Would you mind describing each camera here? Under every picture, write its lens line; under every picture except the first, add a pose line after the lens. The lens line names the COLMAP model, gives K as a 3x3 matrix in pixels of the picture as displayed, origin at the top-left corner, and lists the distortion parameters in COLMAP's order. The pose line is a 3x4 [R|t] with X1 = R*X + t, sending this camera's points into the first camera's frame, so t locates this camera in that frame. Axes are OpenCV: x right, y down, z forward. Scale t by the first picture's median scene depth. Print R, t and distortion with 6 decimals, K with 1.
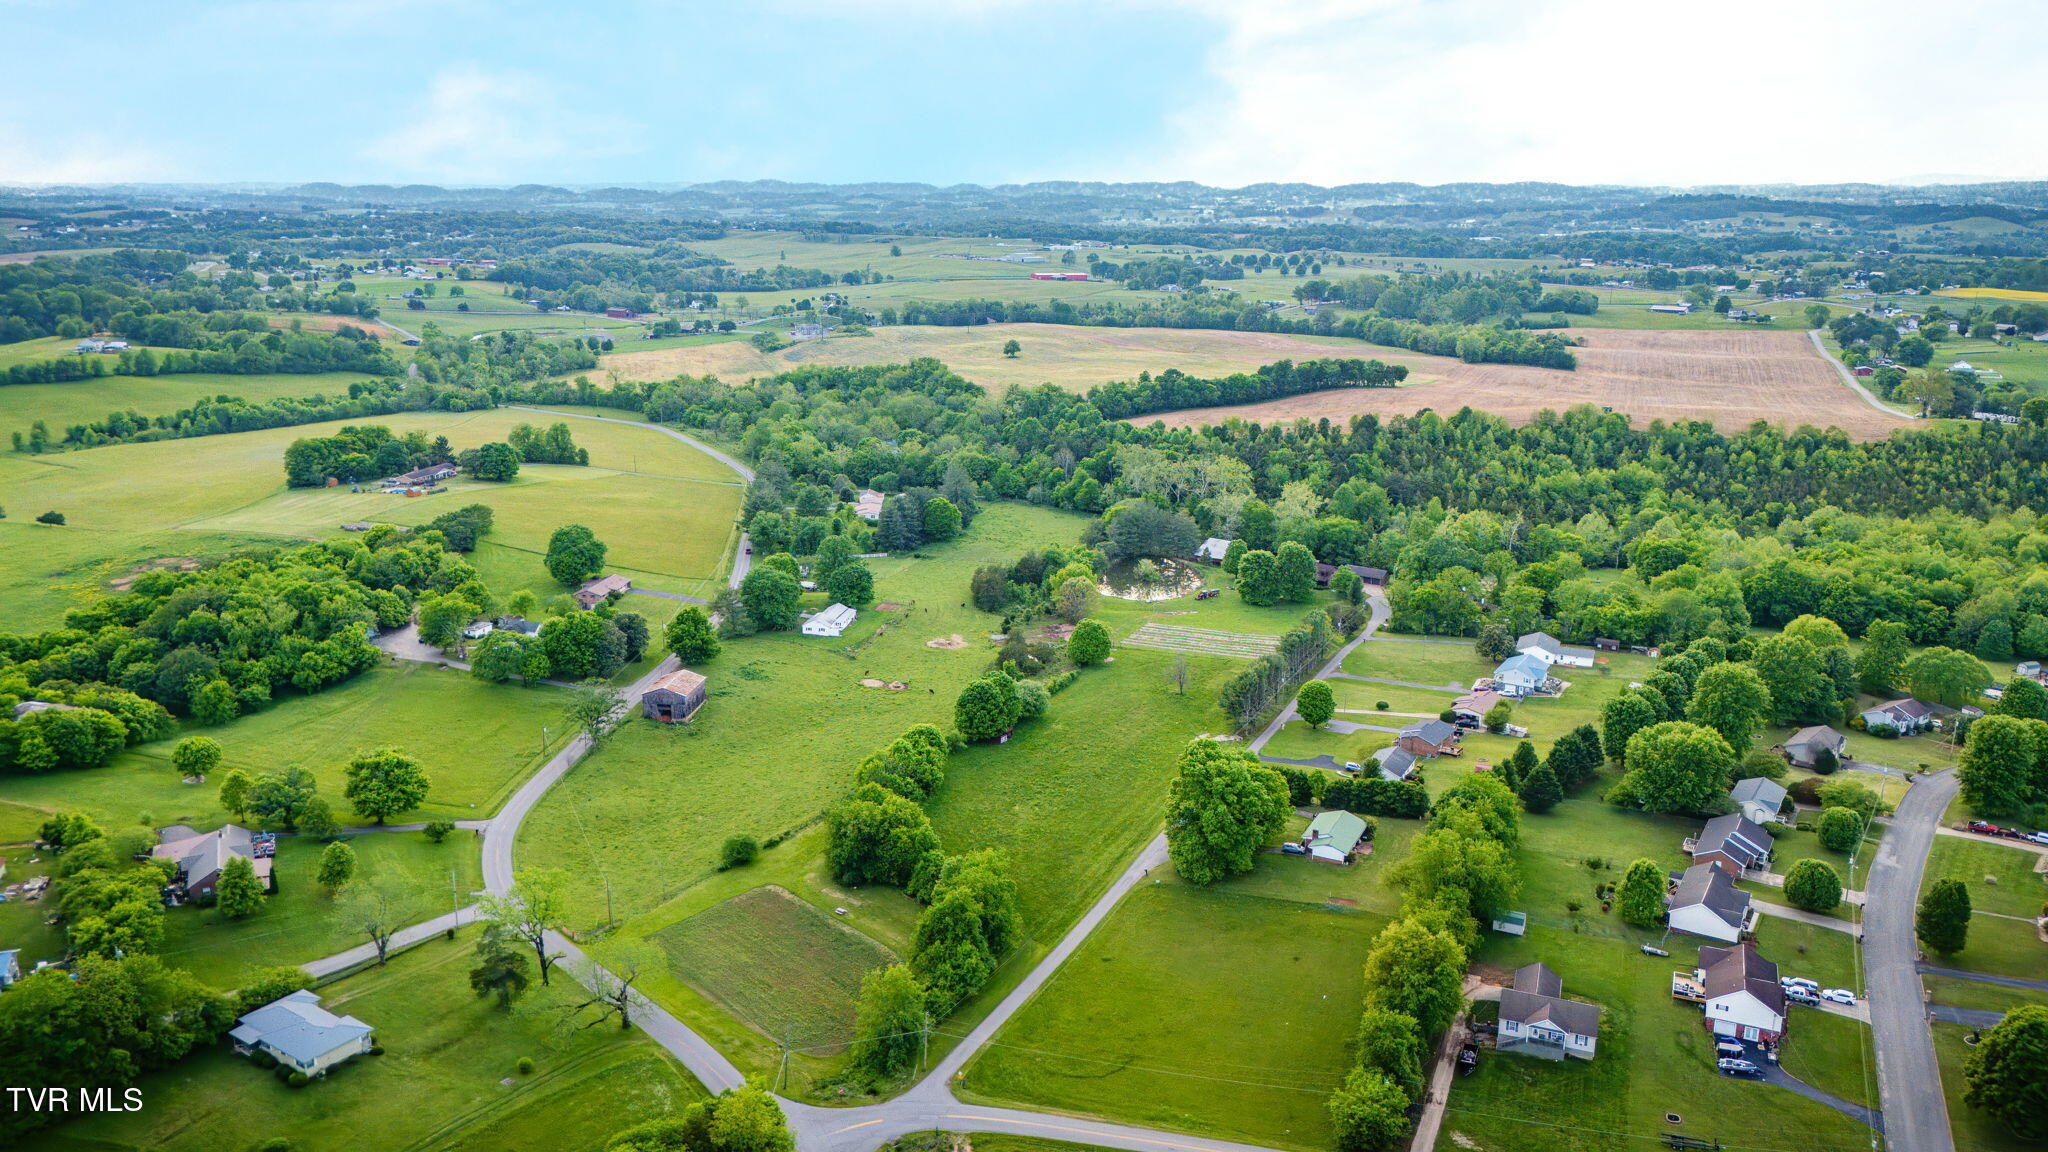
lens RADIAL K [[1504.2, 0, 1016.5], [0, 1504.2, 587.9], [0, 0, 1]] dist [0.062180, -0.063979]
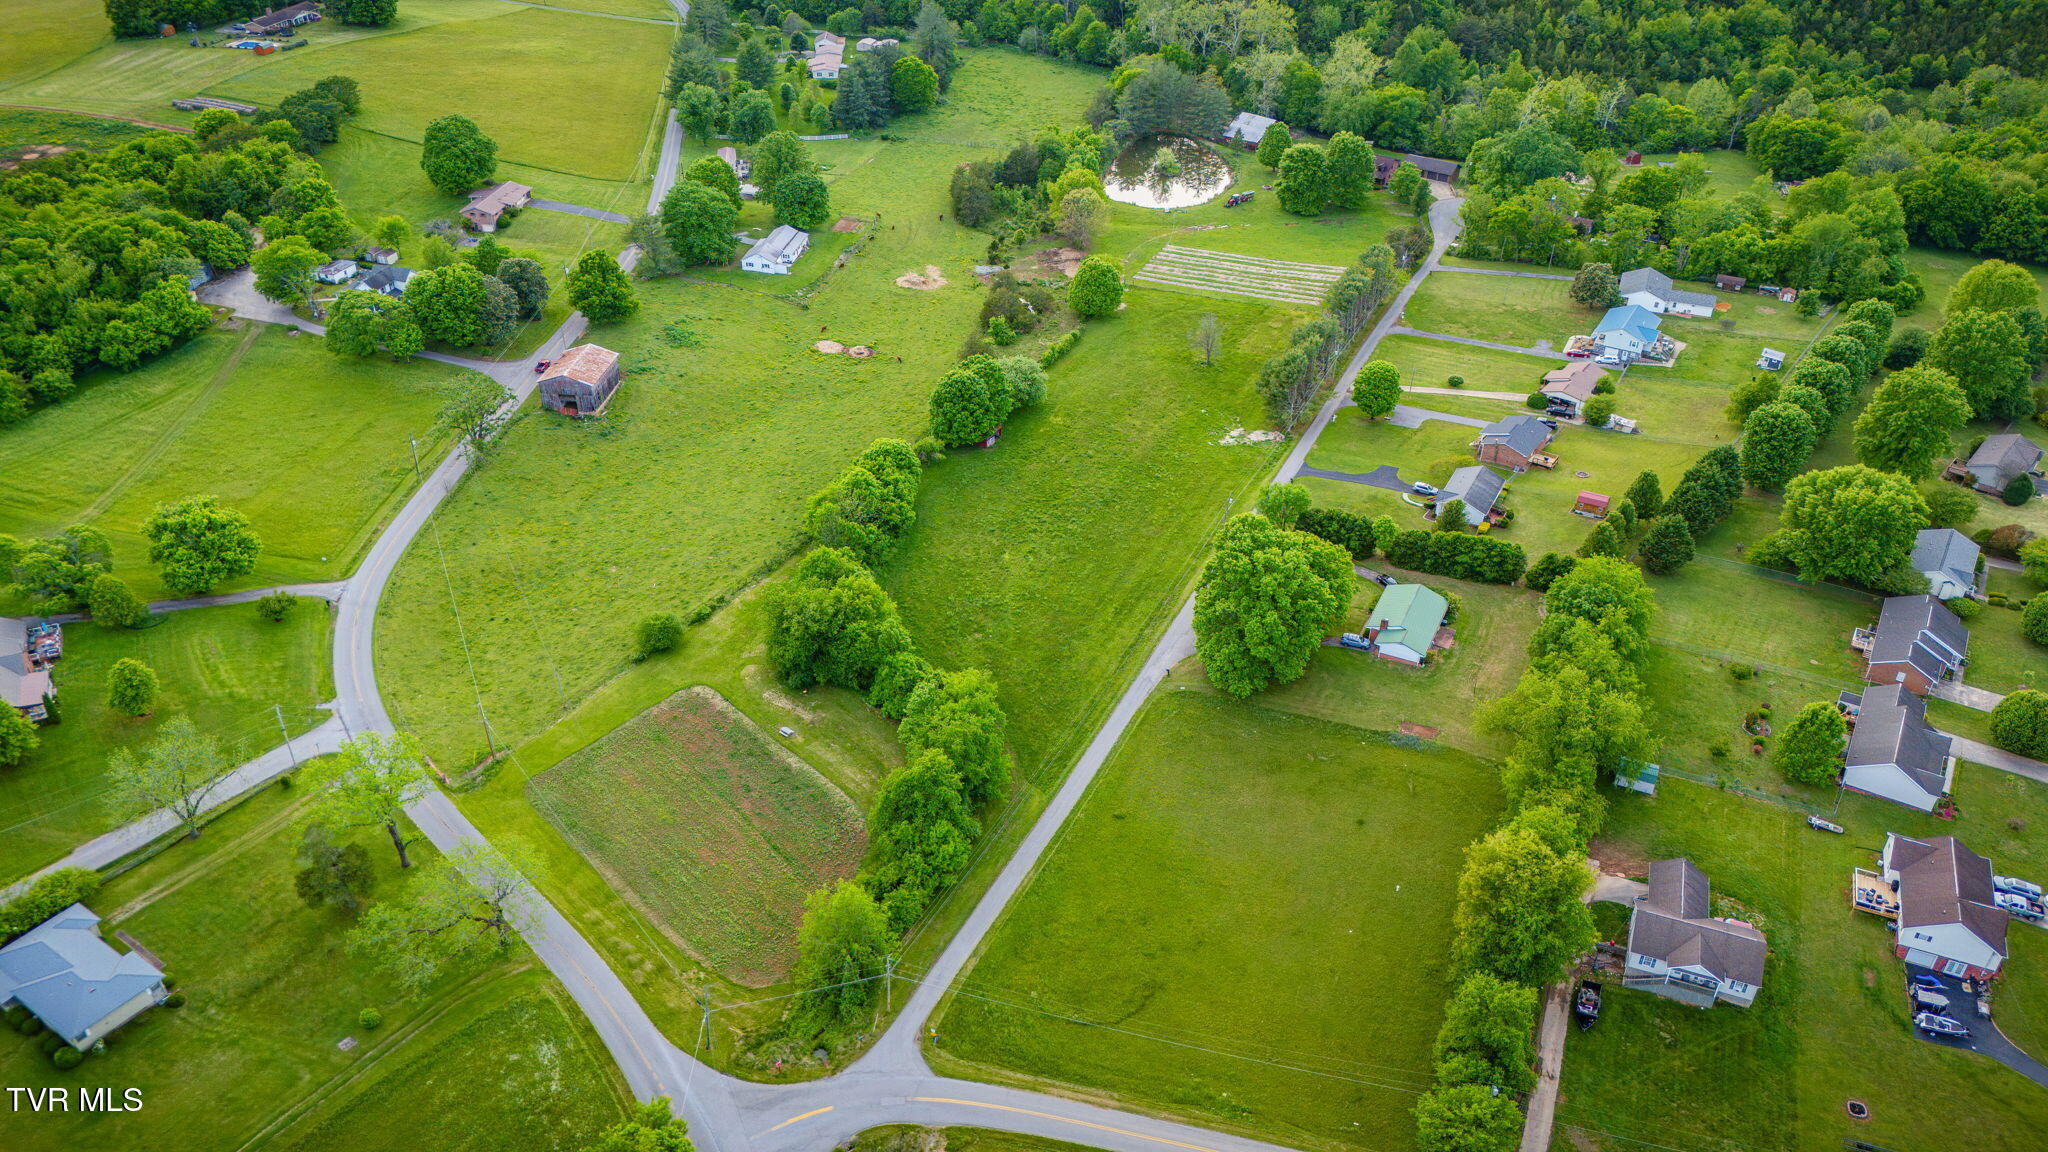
lens RADIAL K [[1504.2, 0, 1015.2], [0, 1504.2, 584.9], [0, 0, 1]] dist [0.062180, -0.063979]
pose [[0.999988, -0.002057, 0.004532, 0.001166], [0.000471, 0.945635, 0.325230, -0.098753], [-0.004955, -0.325224, 0.945624, 0.228430]]
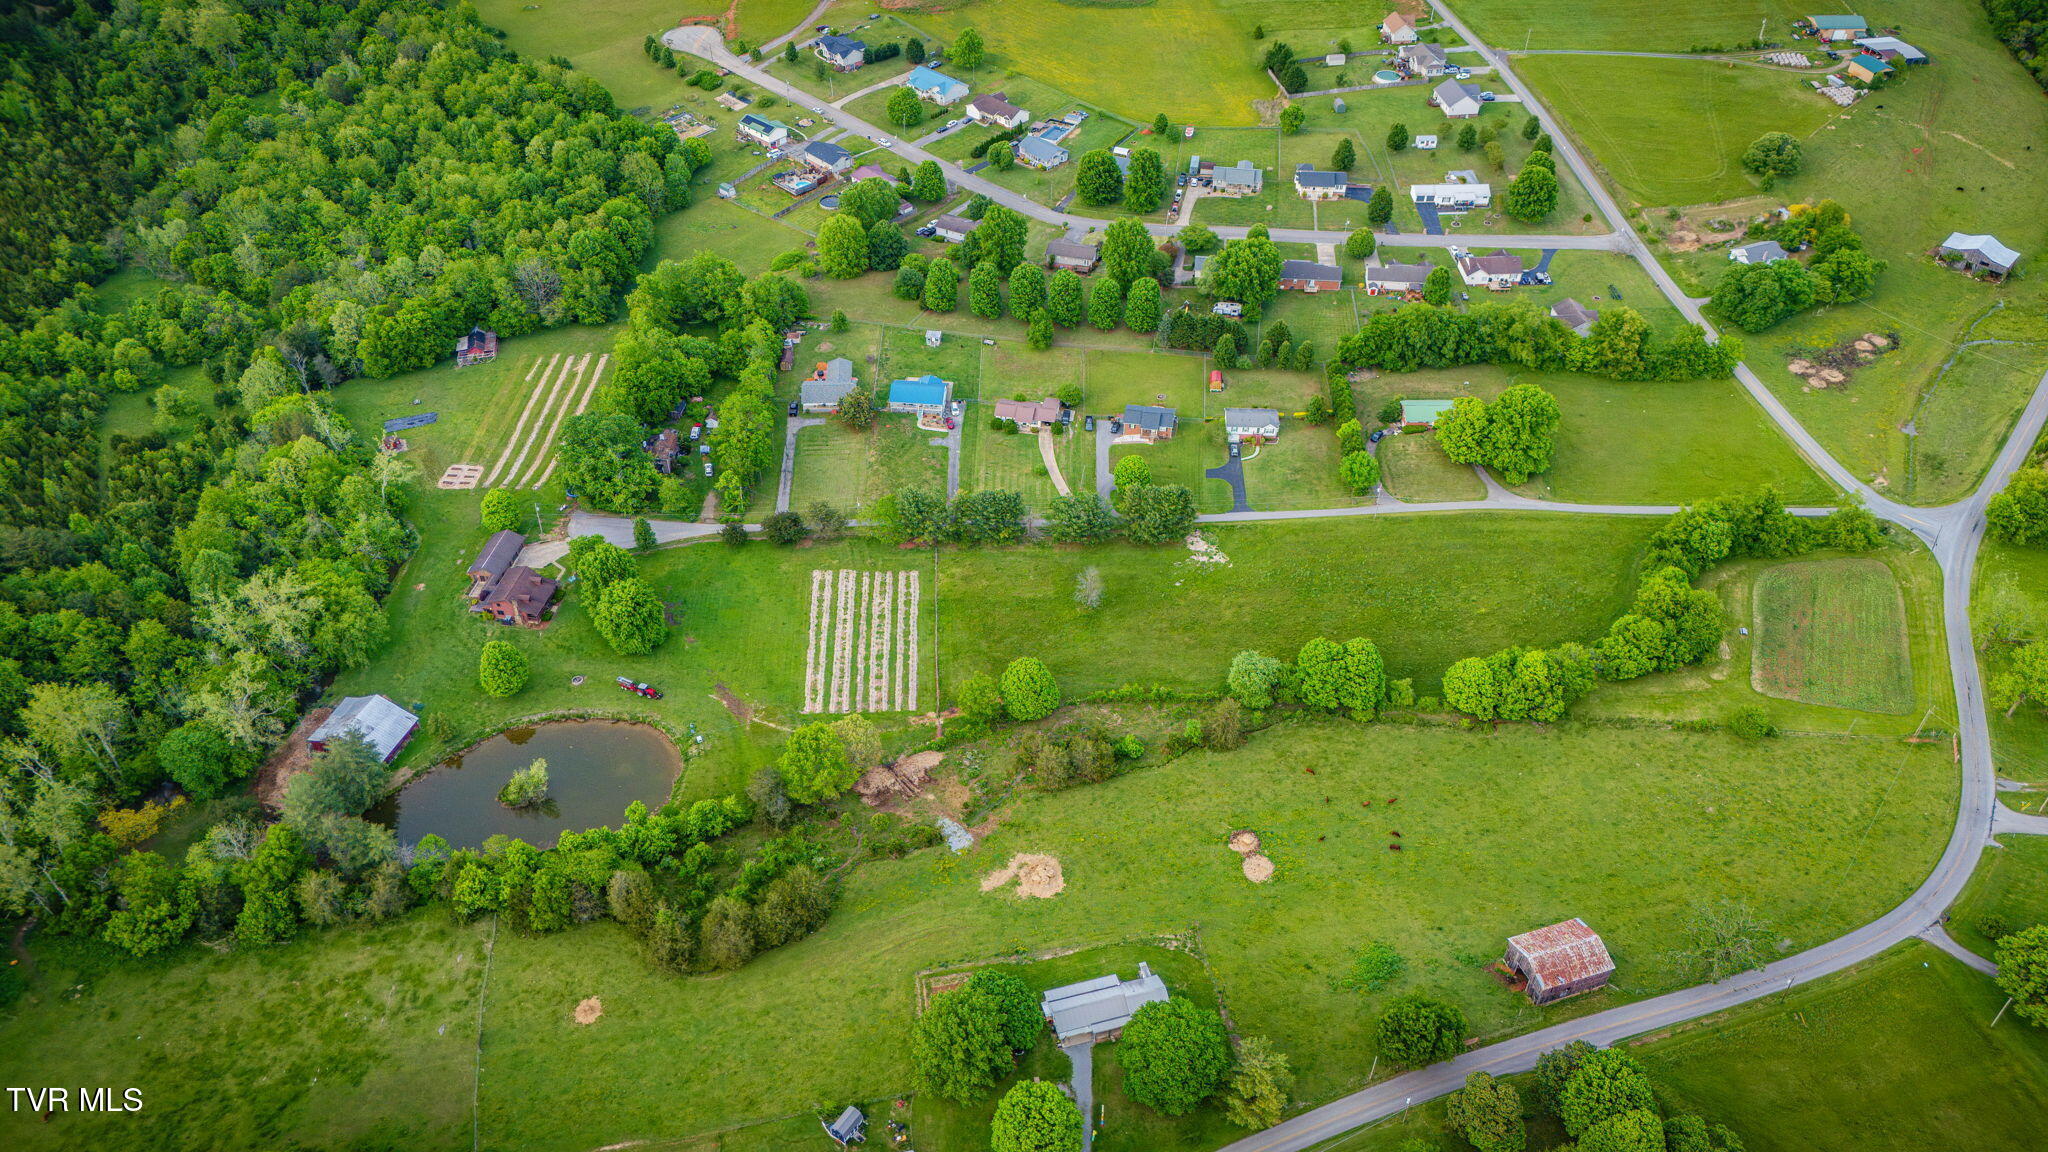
lens RADIAL K [[1504.2, 0, 1019.8], [0, 1504.2, 565.5], [0, 0, 1]] dist [0.062180, -0.063979]
pose [[-0.445019, -0.590845, 0.672949, -0.556798], [0.223278, 0.654523, 0.722321, -0.724962], [-0.867240, 0.471701, -0.159352, 1.421042]]
